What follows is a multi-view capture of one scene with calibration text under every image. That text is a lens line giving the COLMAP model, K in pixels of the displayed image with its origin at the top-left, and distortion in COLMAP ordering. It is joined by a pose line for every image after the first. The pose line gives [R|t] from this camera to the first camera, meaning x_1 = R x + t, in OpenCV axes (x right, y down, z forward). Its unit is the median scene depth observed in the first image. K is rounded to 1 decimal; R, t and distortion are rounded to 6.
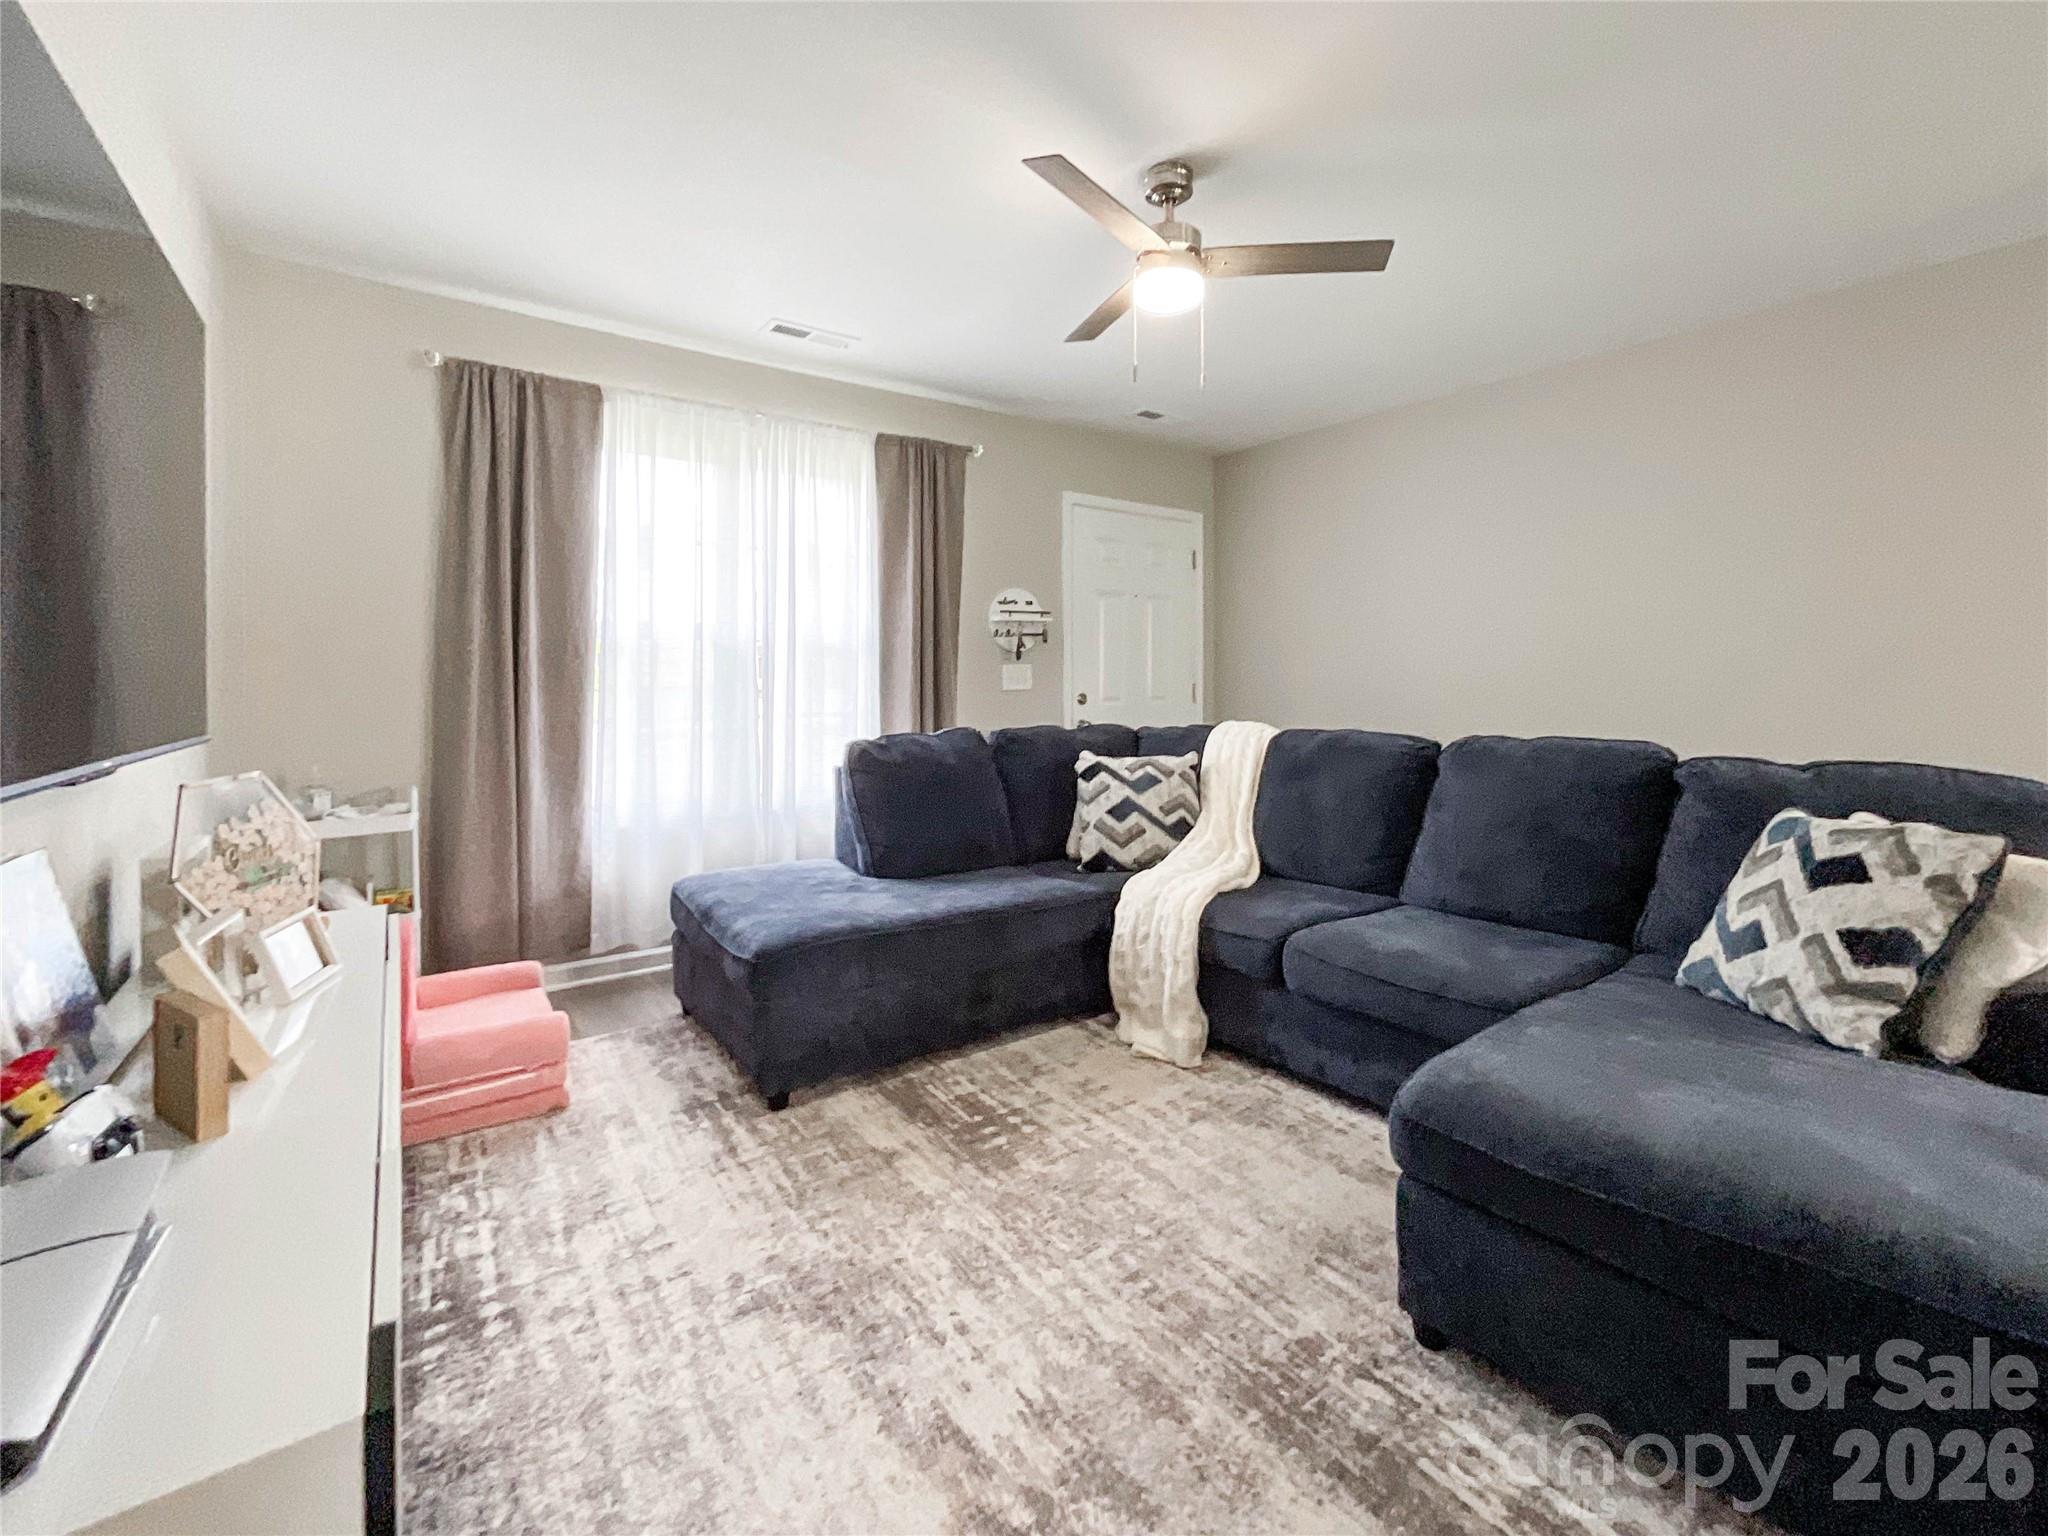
lens RADIAL K [[878.1, 0, 1035.3], [0, 878.1, 674.4], [0, 0, 1]] dist [-0.022607, 0.010240]
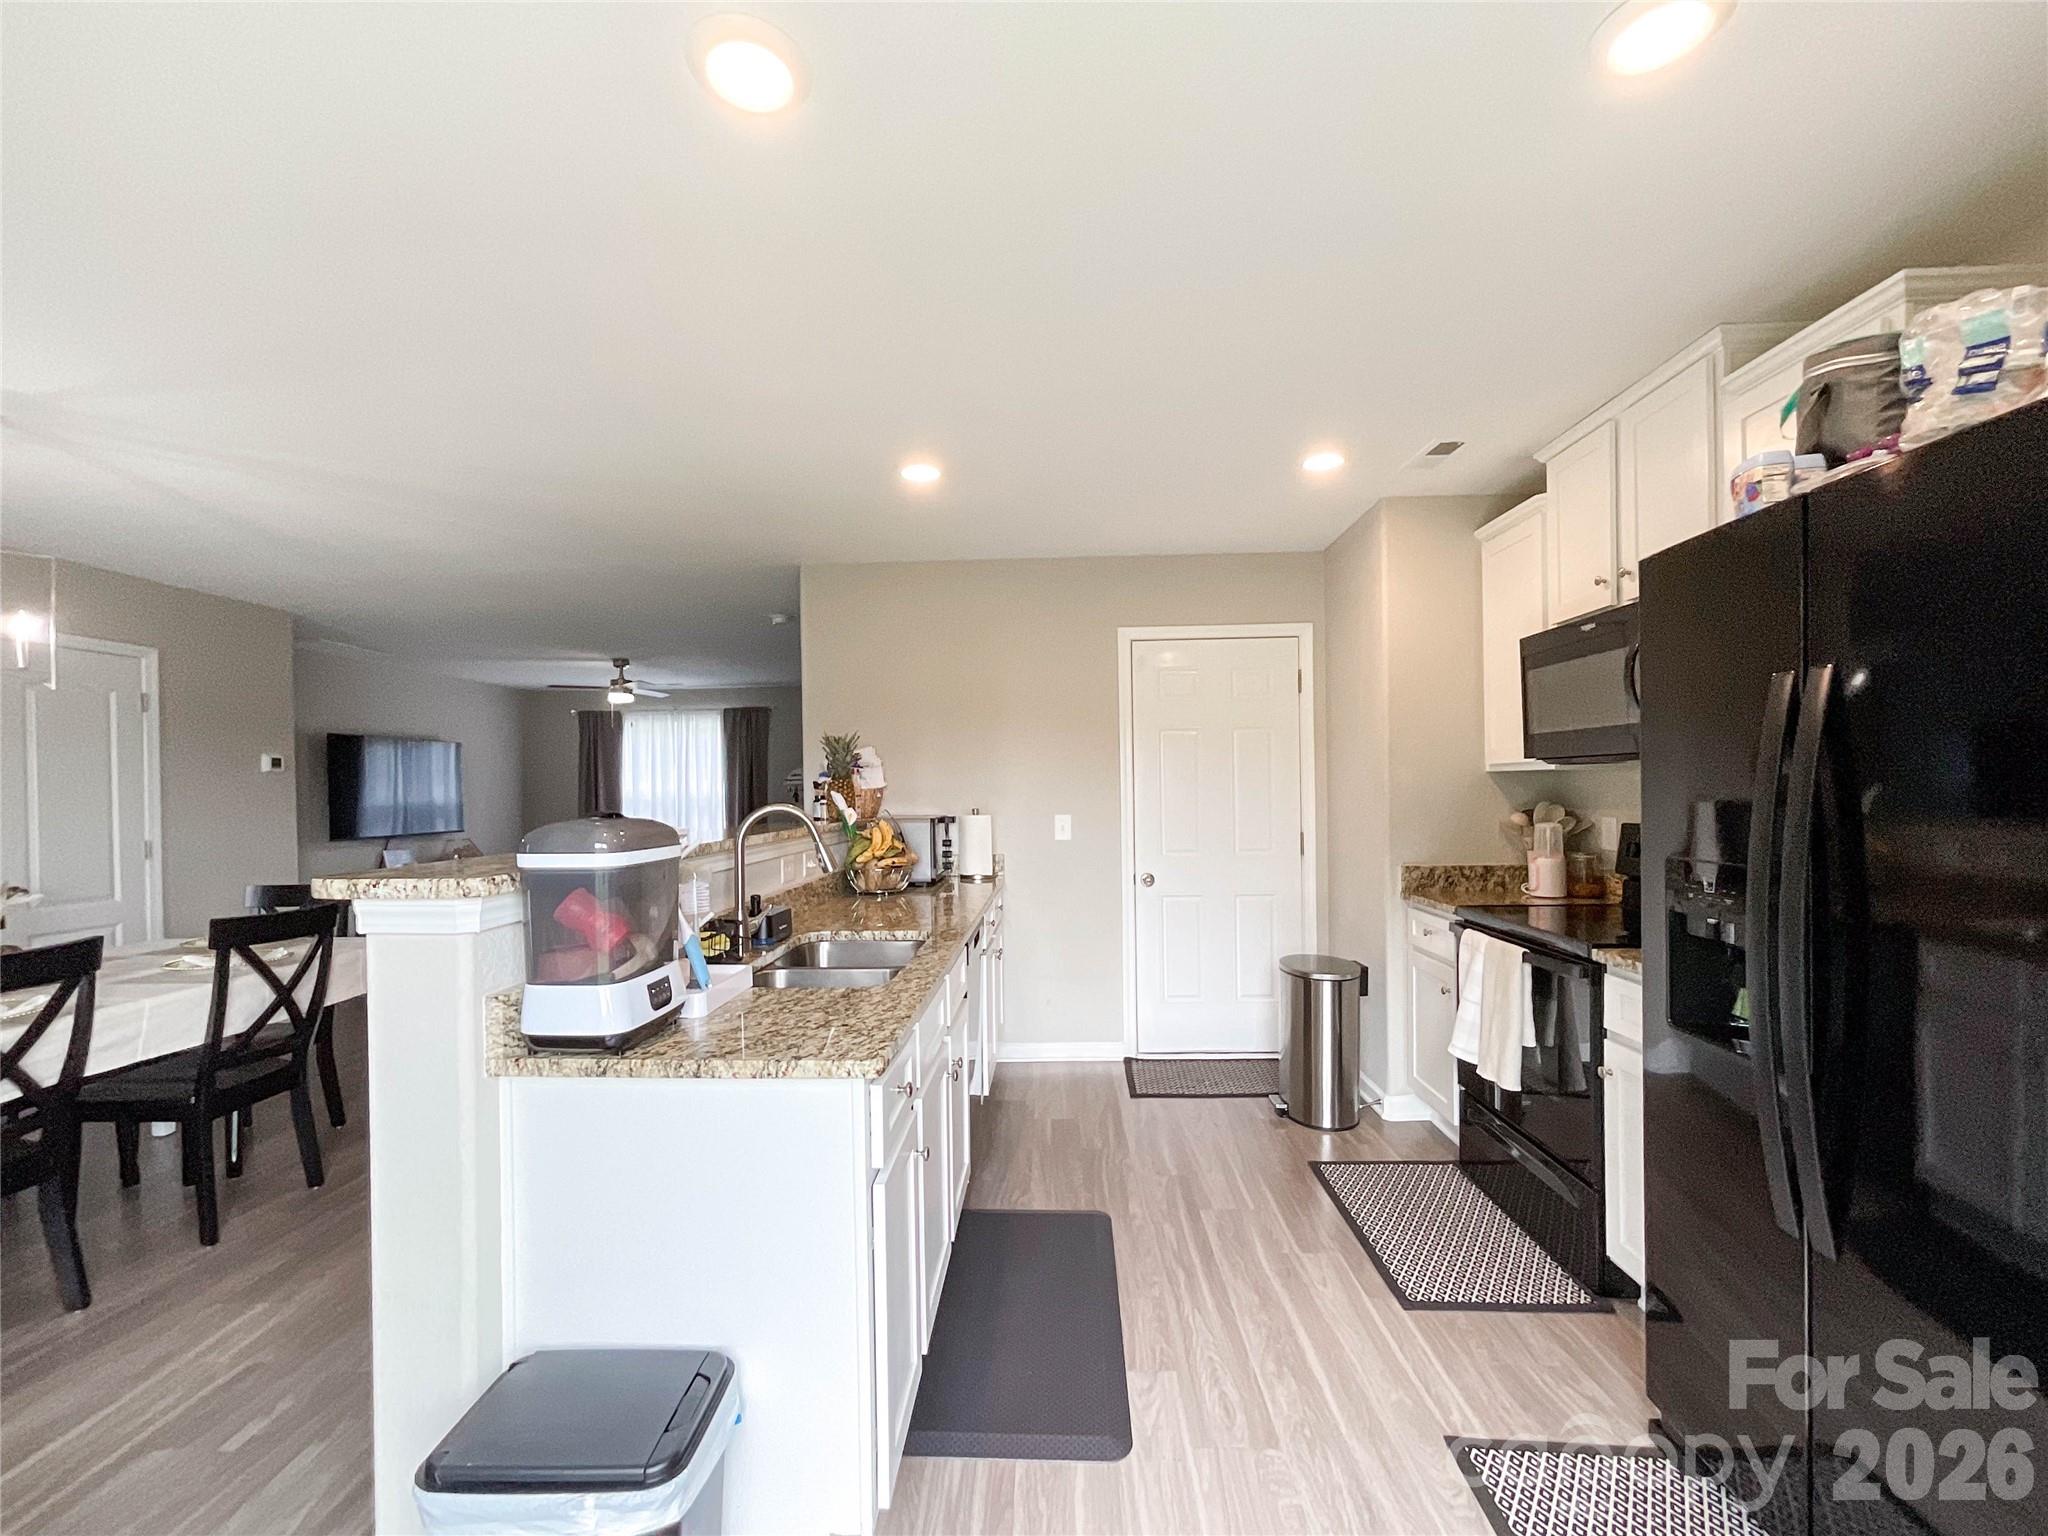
lens RADIAL K [[840.3, 0, 1021.4], [0, 840.3, 780.0], [0, 0, 1]] dist [-0.018965, 0.000262]
pose [[0.785737, -0.014674, -0.618387, 2.361071], [0.016250, 0.999863, -0.003079, -0.075708], [0.618348, -0.007630, 0.785868, -0.378164]]
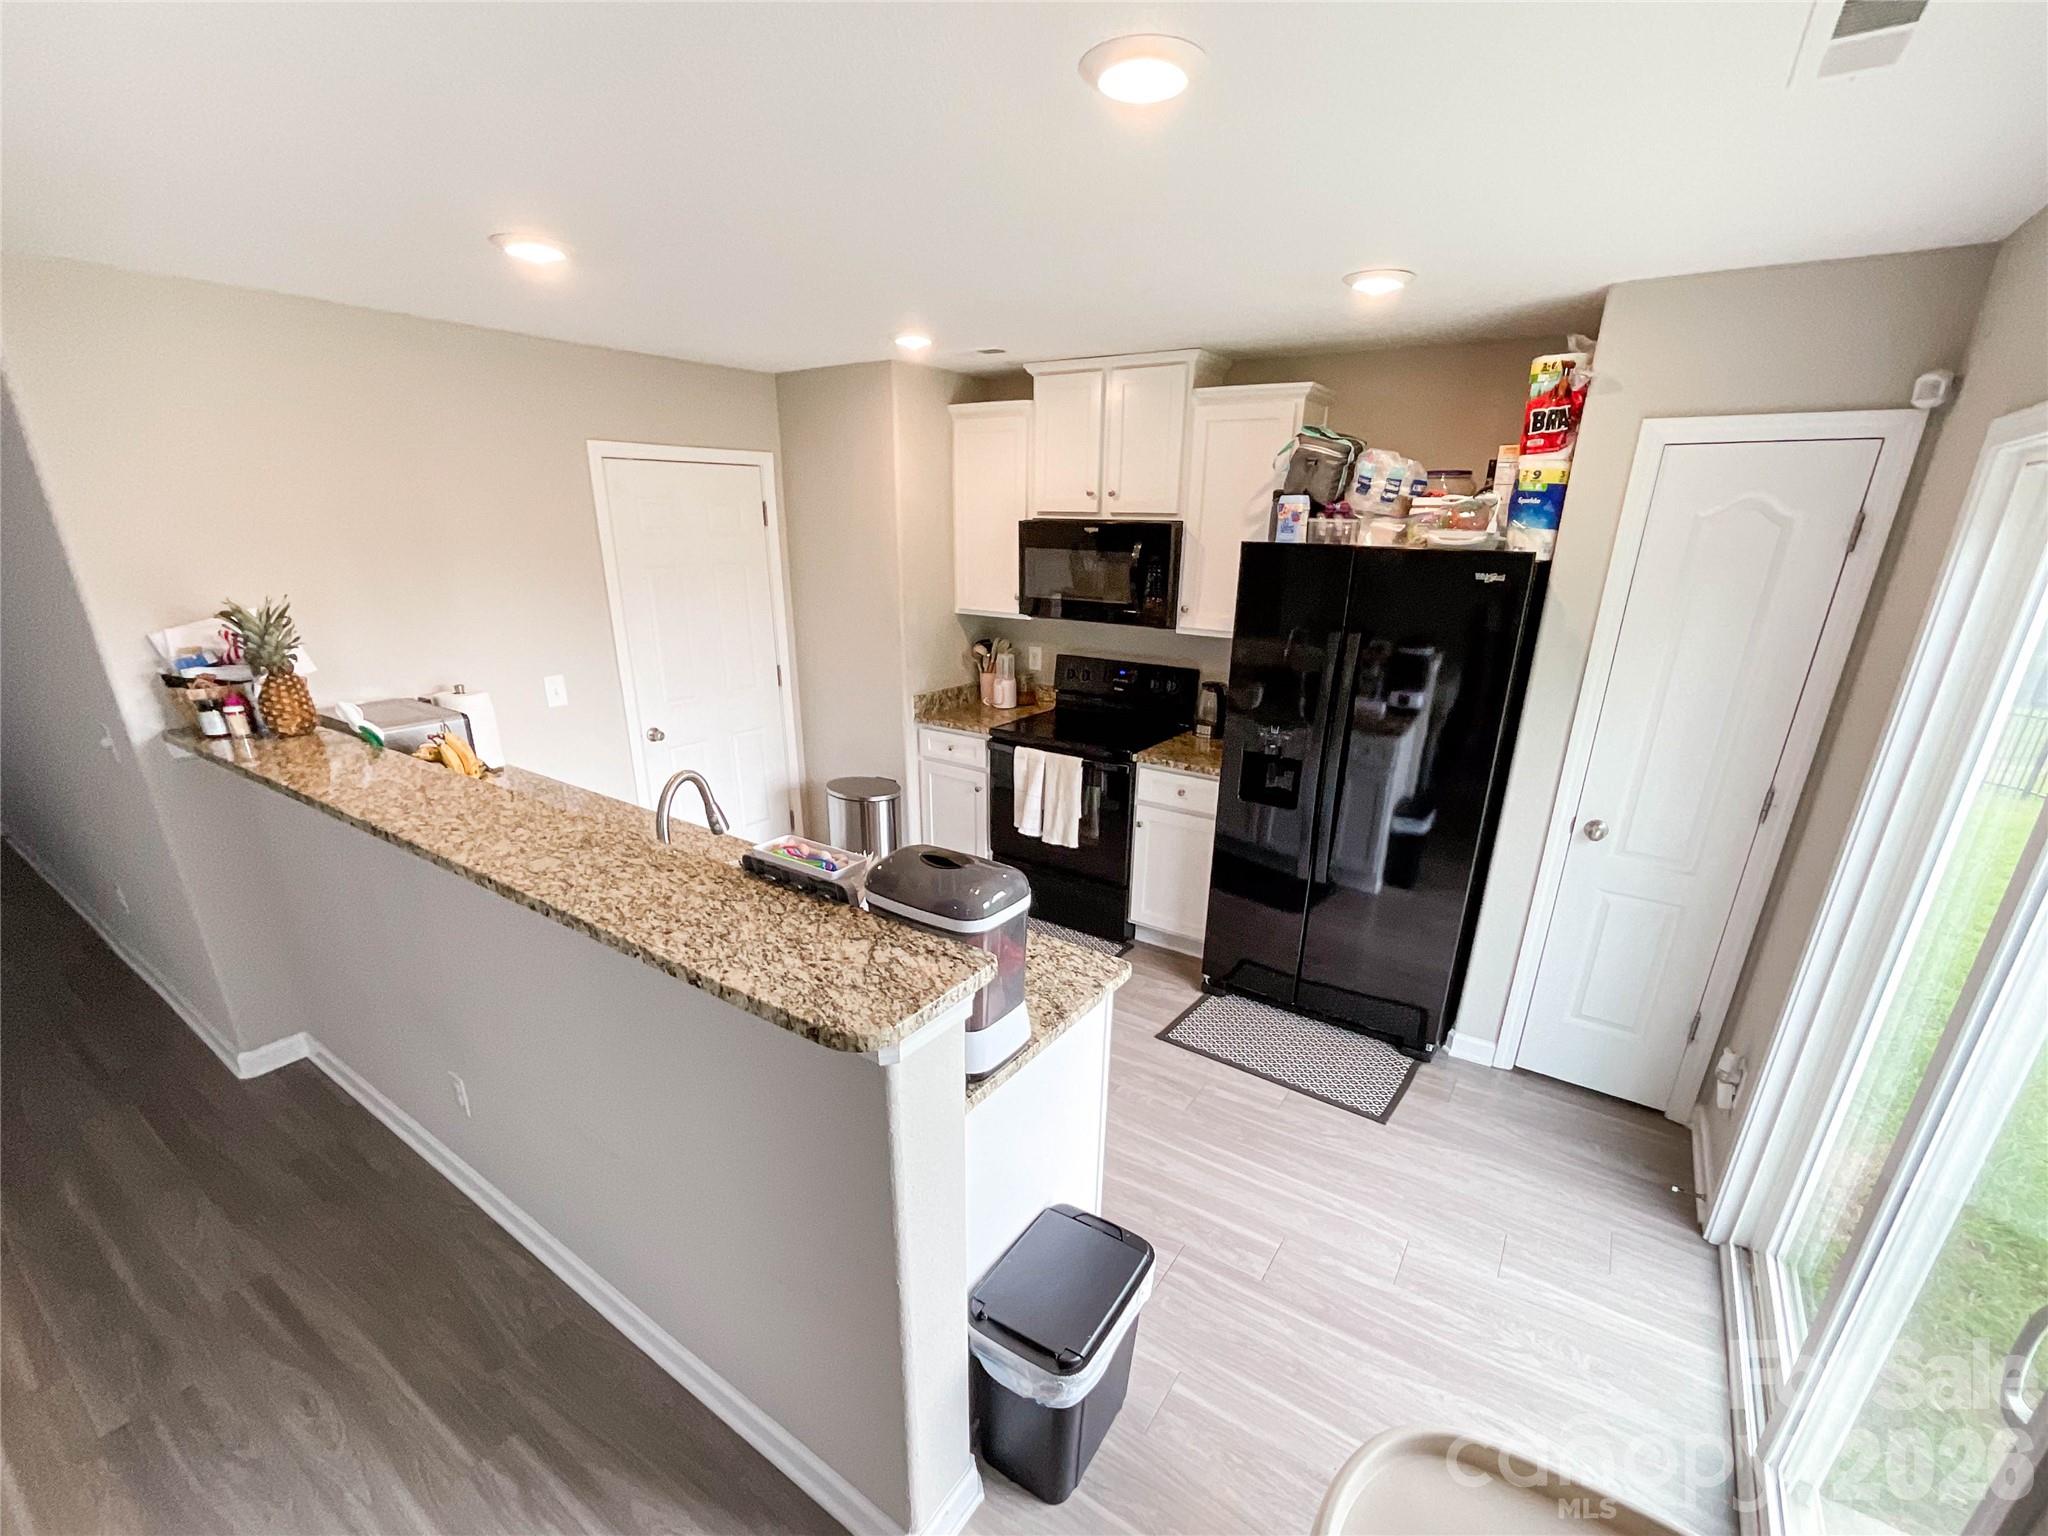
lens RADIAL K [[879.0, 0, 1028.5], [0, 879.0, 835.6], [0, 0, 1]] dist [-0.022515, 0.009828]
pose [[0.942872, -0.101390, 0.317352, 1.795921], [-0.016066, 0.937619, 0.347293, -0.237917], [-0.332767, -0.332552, 0.882426, -0.594178]]
